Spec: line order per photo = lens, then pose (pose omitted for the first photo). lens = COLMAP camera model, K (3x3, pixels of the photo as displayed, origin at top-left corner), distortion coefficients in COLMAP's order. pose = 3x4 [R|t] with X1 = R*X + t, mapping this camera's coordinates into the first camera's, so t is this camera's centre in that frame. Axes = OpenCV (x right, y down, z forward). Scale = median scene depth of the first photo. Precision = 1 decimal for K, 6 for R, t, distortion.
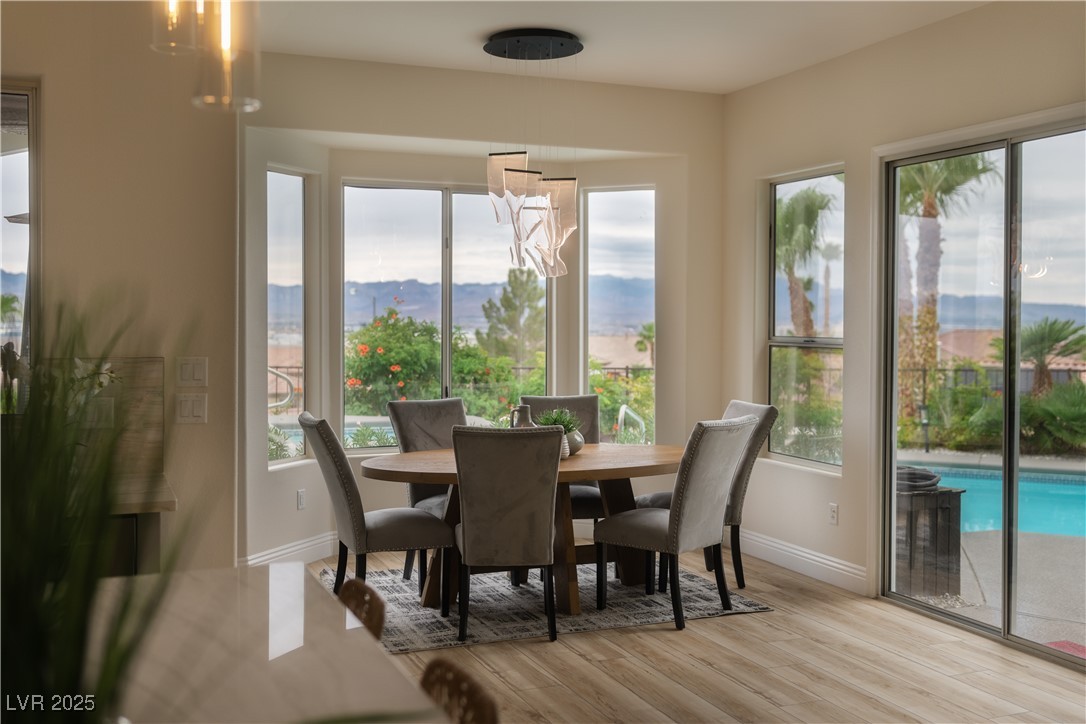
lens RADIAL K [[1103.4, 0, 542.9], [0, 1103.4, 338.8], [0, 0, 1]] dist [-0.003657, -0.010843]
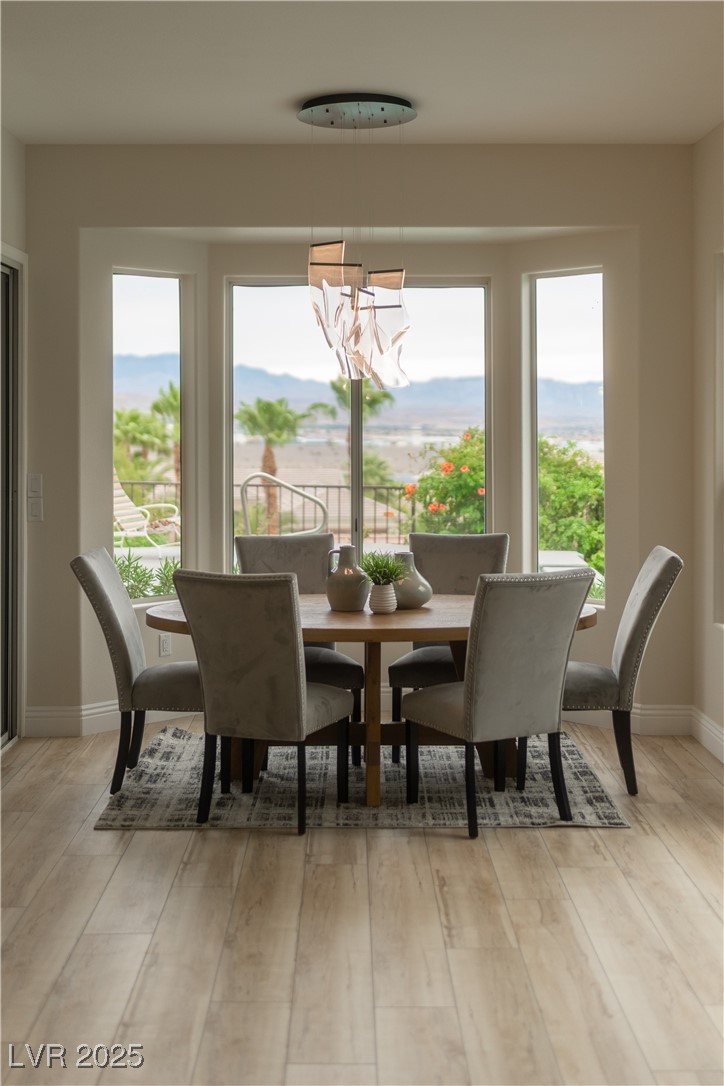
lens RADIAL K [[1350.3, 0, 361.8], [0, 1350.3, 426.7], [0, 0, 1]] dist [-0.004081, -0.027442]
pose [[0.927105, -0.003390, -0.374786, 0.396453], [-0.002457, 0.999883, -0.015121, -0.015002], [0.374793, 0.014940, 0.926988, 0.069623]]
